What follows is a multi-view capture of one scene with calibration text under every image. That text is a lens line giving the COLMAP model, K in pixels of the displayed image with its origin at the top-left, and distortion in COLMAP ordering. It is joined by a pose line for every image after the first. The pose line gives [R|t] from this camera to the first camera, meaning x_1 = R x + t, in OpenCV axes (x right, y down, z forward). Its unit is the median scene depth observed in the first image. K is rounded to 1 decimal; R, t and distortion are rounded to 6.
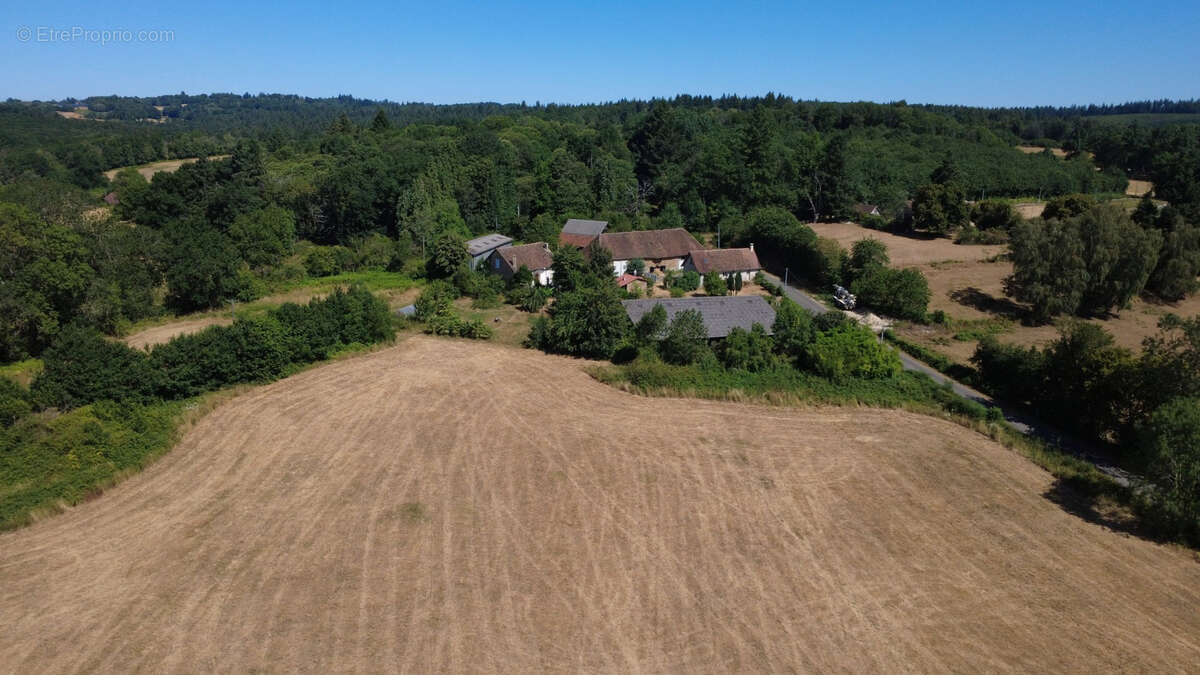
lens RADIAL K [[883.9, 0, 600.0], [0, 883.9, 337.5], [0, 0, 1]] dist [-0.004137, -0.002874]
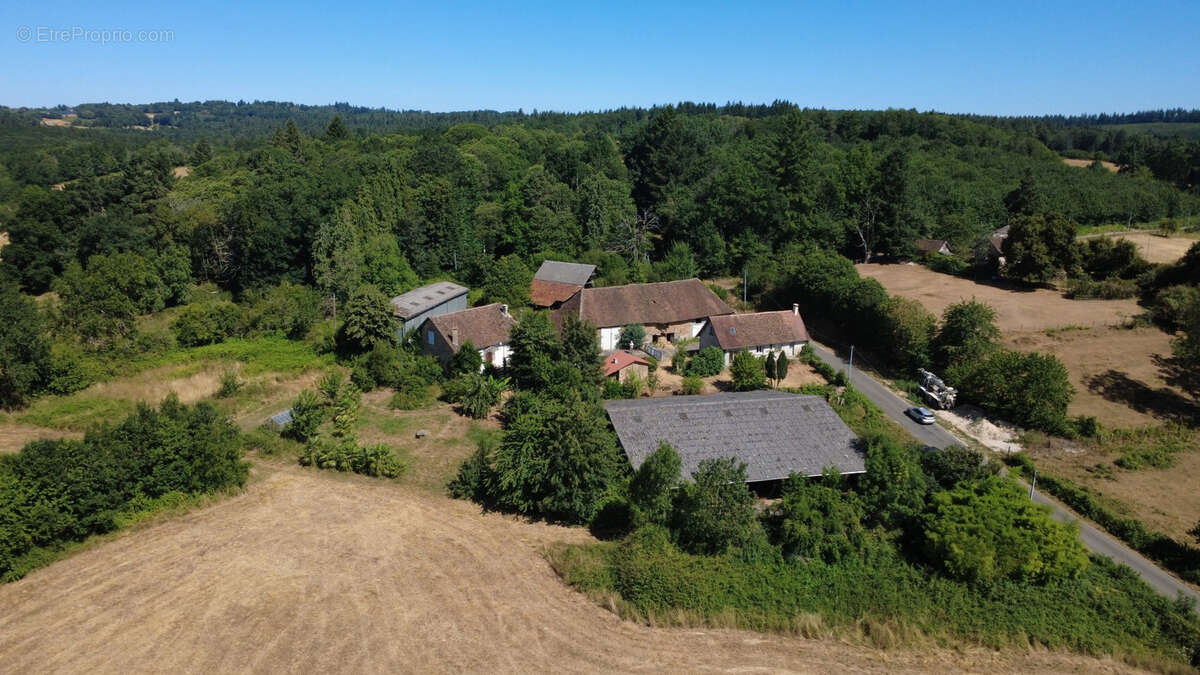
lens RADIAL K [[883.9, 0, 600.0], [0, 883.9, 337.5], [0, 0, 1]] dist [-0.004137, -0.002874]
pose [[0.999998, 0.001896, -0.000378, 0.013058], [-0.001900, 0.999959, -0.008856, -0.065203], [0.000361, 0.008857, 0.999961, 0.260206]]
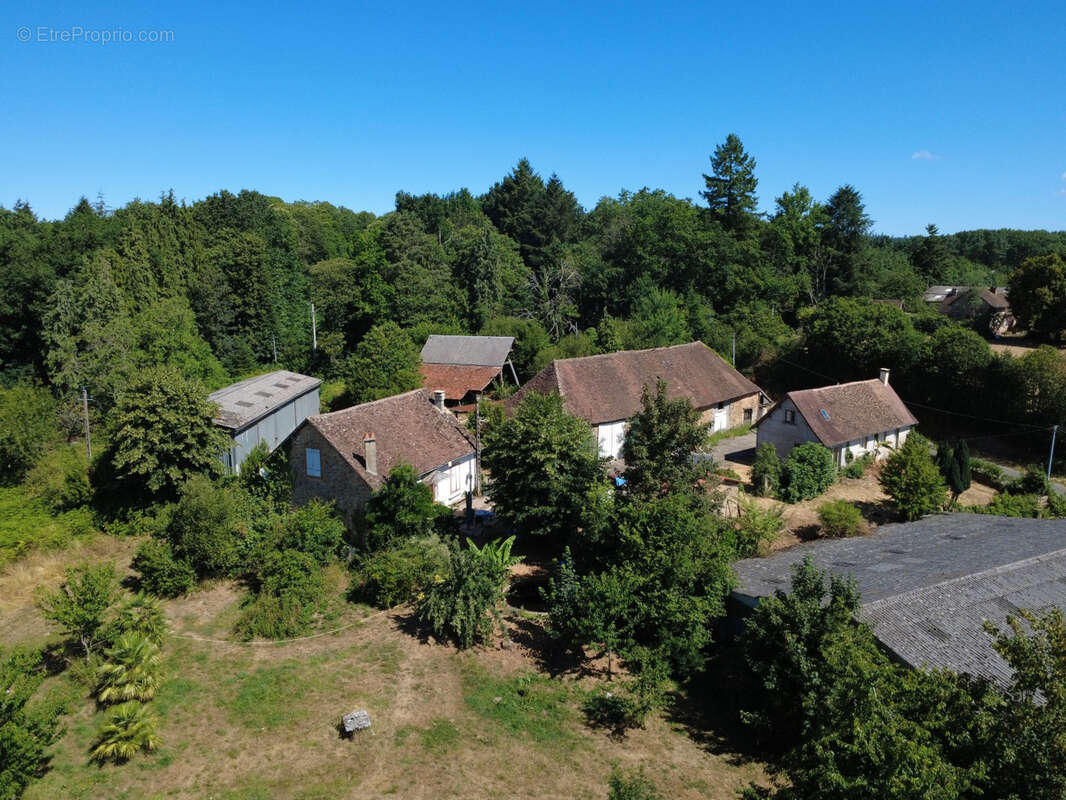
lens RADIAL K [[786.2, 0, 533.0], [0, 786.2, 400.0], [0, 0, 1]] dist [-0.005208, -0.002012]
pose [[0.973834, -0.051773, 0.221284, -0.083371], [0.066467, 0.996014, -0.059476, -0.070168], [-0.217323, 0.072628, 0.973394, 0.583206]]
